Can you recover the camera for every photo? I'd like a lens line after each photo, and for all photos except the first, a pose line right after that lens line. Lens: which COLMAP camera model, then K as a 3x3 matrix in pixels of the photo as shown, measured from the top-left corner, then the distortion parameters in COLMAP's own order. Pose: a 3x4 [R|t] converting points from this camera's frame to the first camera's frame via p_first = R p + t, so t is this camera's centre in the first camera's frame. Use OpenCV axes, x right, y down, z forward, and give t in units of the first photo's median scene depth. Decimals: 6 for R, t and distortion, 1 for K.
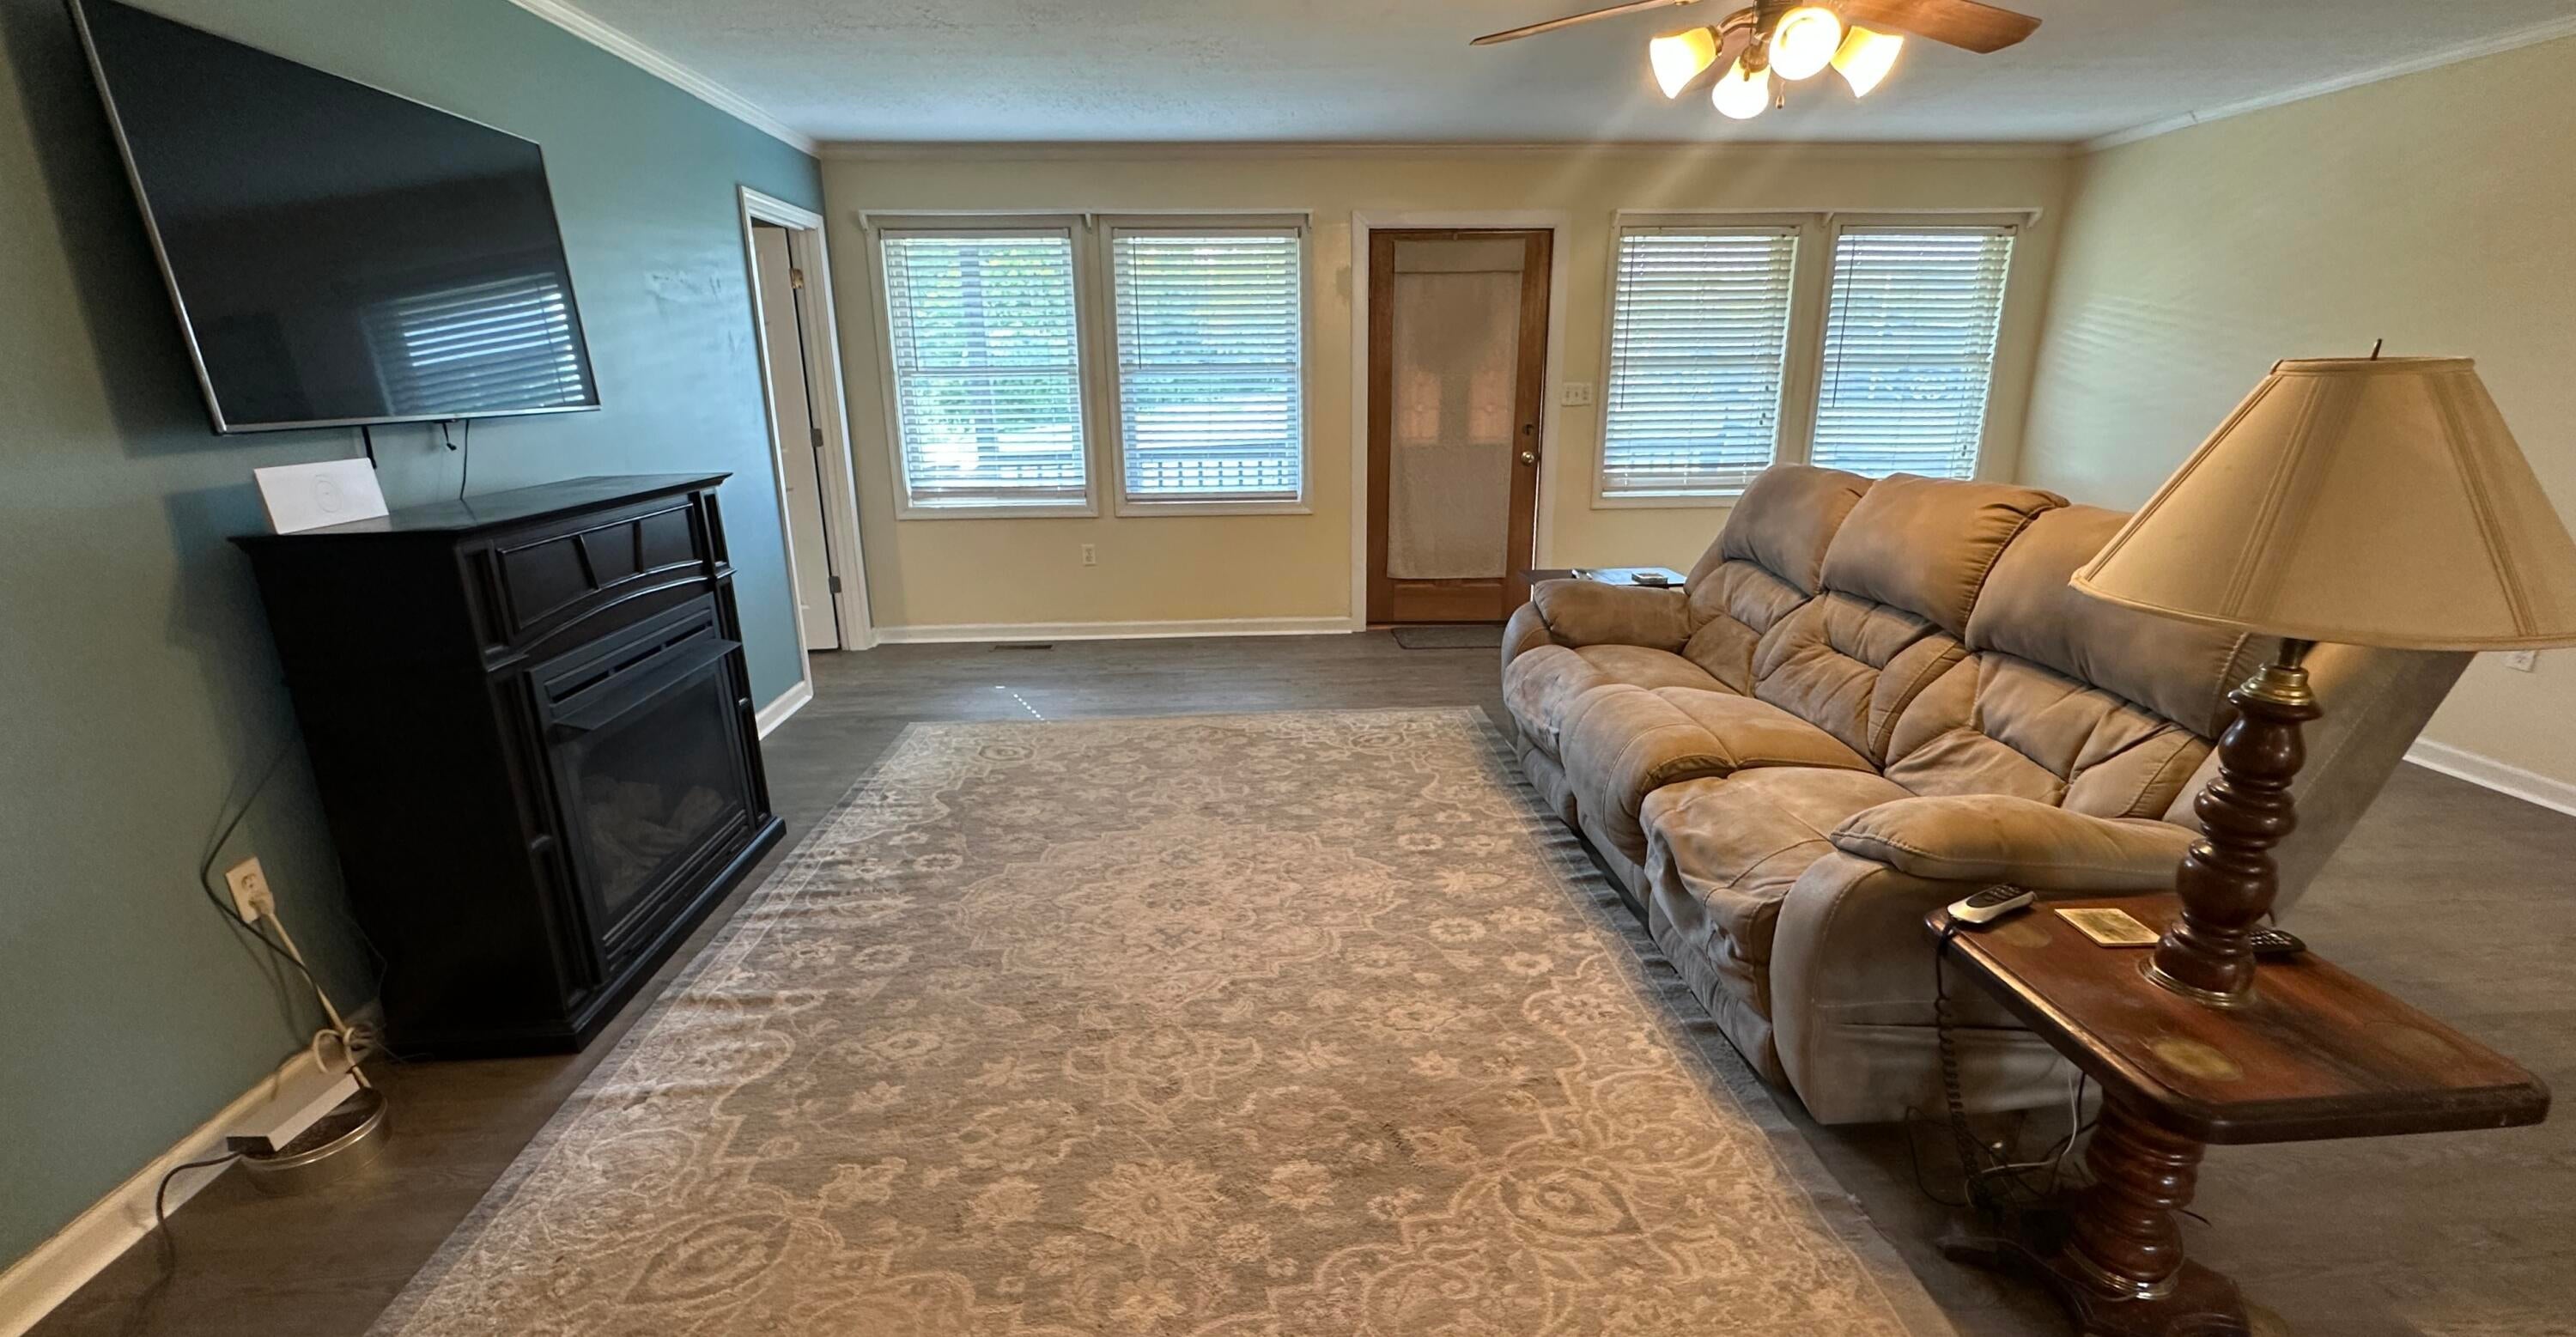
lens RADIAL K [[1048.4, 0, 1291.7], [0, 1048.4, 664.9], [0, 0, 1]] dist [0.002409, -0.000007]
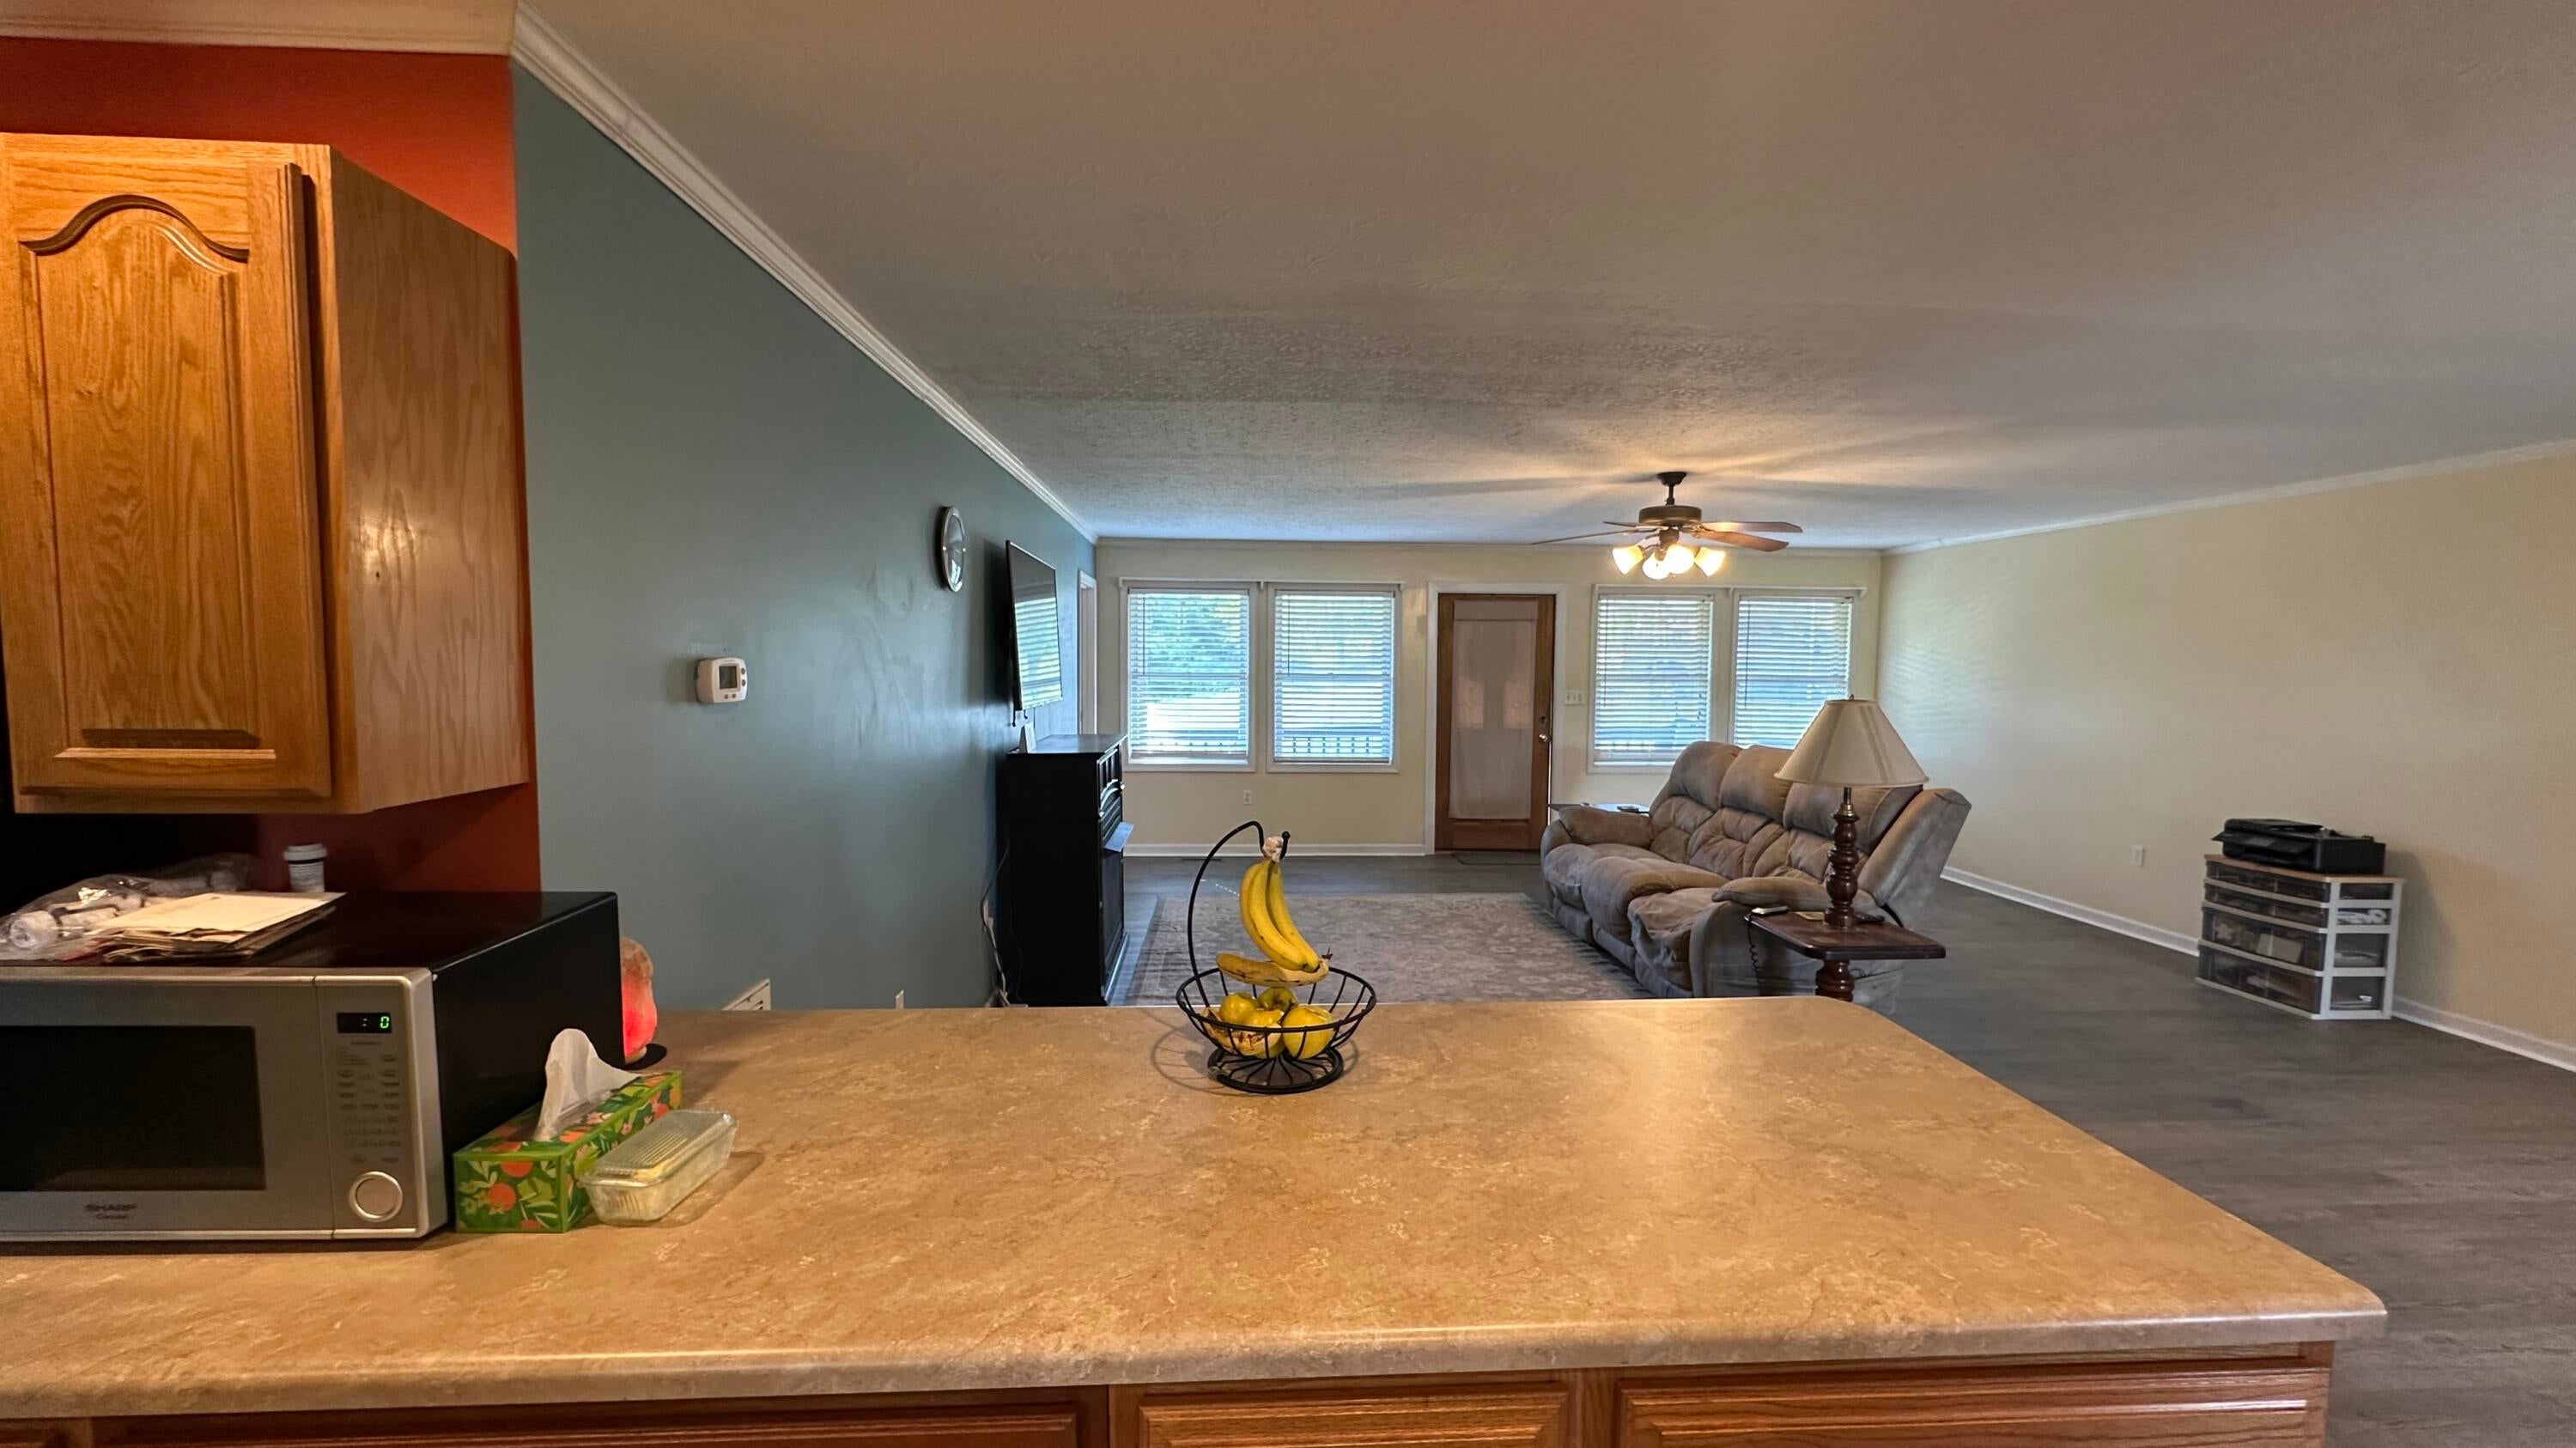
lens RADIAL K [[1032.7, 0, 1288.2], [0, 1032.7, 729.8], [0, 0, 1]] dist [0.000228, 0.000073]
pose [[0.999844, 0.016961, 0.004976, -0.220198], [-0.015560, 0.978131, -0.207407, 0.153695], [-0.008385, 0.207297, 0.978242, -0.661890]]
